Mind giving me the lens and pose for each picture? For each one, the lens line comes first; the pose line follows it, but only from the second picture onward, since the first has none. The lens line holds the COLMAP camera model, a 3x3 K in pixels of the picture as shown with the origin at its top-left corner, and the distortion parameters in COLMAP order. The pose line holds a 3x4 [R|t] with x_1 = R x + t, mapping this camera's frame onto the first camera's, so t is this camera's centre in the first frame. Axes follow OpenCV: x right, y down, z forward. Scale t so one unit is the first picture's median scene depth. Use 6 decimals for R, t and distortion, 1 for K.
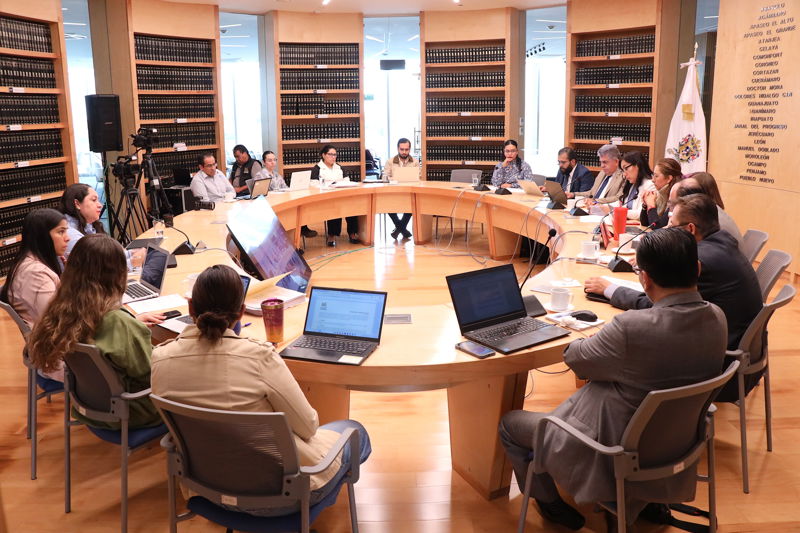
lens RADIAL K [[652.7, 0, 400.0], [0, 652.7, 266.5], [0, 0, 1]] dist [-0.131011, 0.109345]
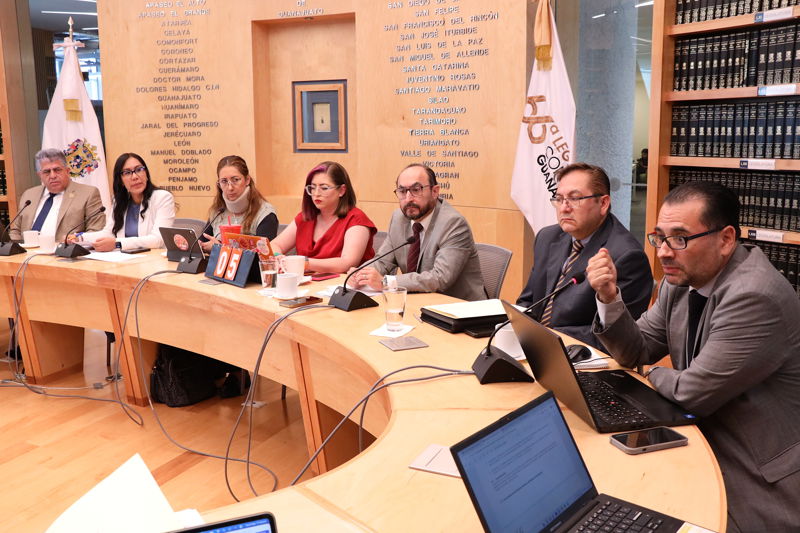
lens RADIAL K [[743.1, 0, 391.1], [0, 743.1, 265.3], [0, 0, 1]] dist [-0.130116, 0.185249]
pose [[0.425504, -0.144499, 0.893345, -0.198524], [0.207289, 0.976486, 0.059215, -0.039689], [-0.880896, 0.159985, 0.445452, 0.344550]]
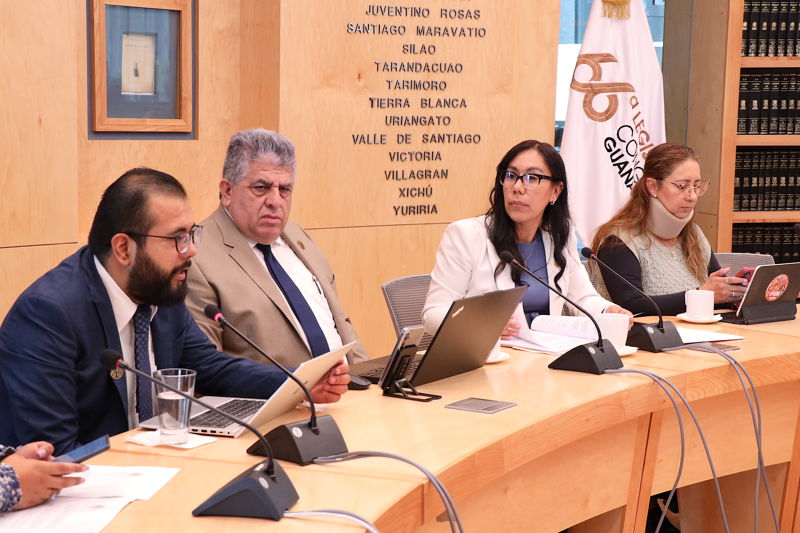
lens RADIAL K [[1535.0, 0, 400.0], [0, 1535.0, 266.5], [0, 0, 1]] dist [0.248223, 0.610344]
pose [[-0.689171, -0.076274, 0.720573, -0.159507], [0.160665, 0.953606, 0.254604, -0.279337], [-0.706562, 0.291236, -0.644943, 1.324555]]
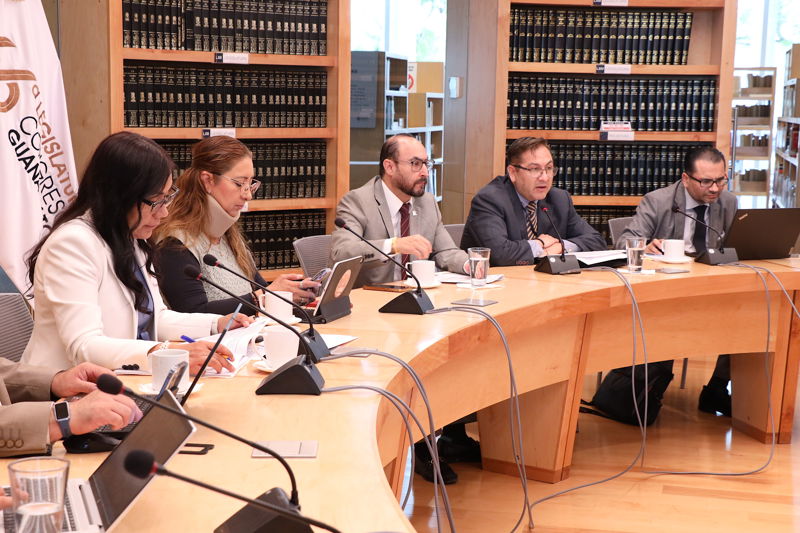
lens RADIAL K [[1462.4, 0, 400.0], [0, 1462.4, 266.5], [0, 0, 1]] dist [0.204202, 0.332787]
pose [[-0.975573, -0.026481, 0.218076, 0.069622], [0.047683, 0.943515, 0.327882, -0.283825], [-0.214440, 0.330271, -0.919204, 1.346122]]
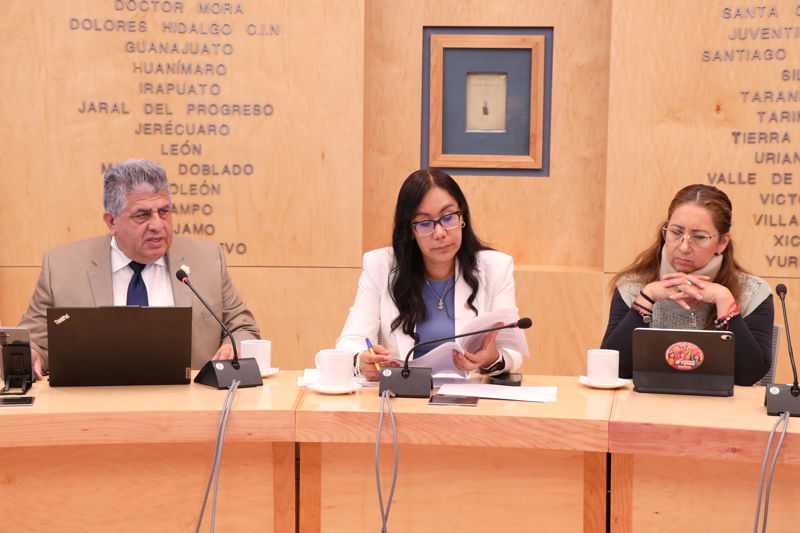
lens RADIAL K [[1702.6, 0, 400.0], [0, 1702.6, 266.5], [0, 0, 1]] dist [0.436237, -0.027334]
pose [[0.089575, -0.069537, 0.993550, -0.432031], [0.215630, 0.975254, 0.048816, -0.148818], [-0.972358, 0.209866, 0.102352, 0.769892]]
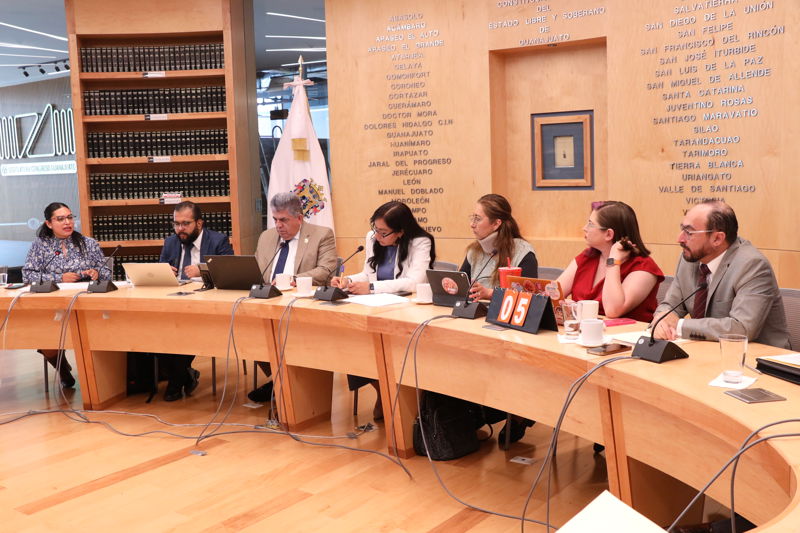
lens RADIAL K [[828.7, 0, 400.0], [0, 828.7, 266.5], [0, 0, 1]] dist [-0.125616, 0.322627]
pose [[0.610081, -0.091962, 0.786984, -0.255283], [0.203140, 0.978197, -0.043172, -0.052066], [-0.765855, 0.186207, 0.615461, 0.389625]]
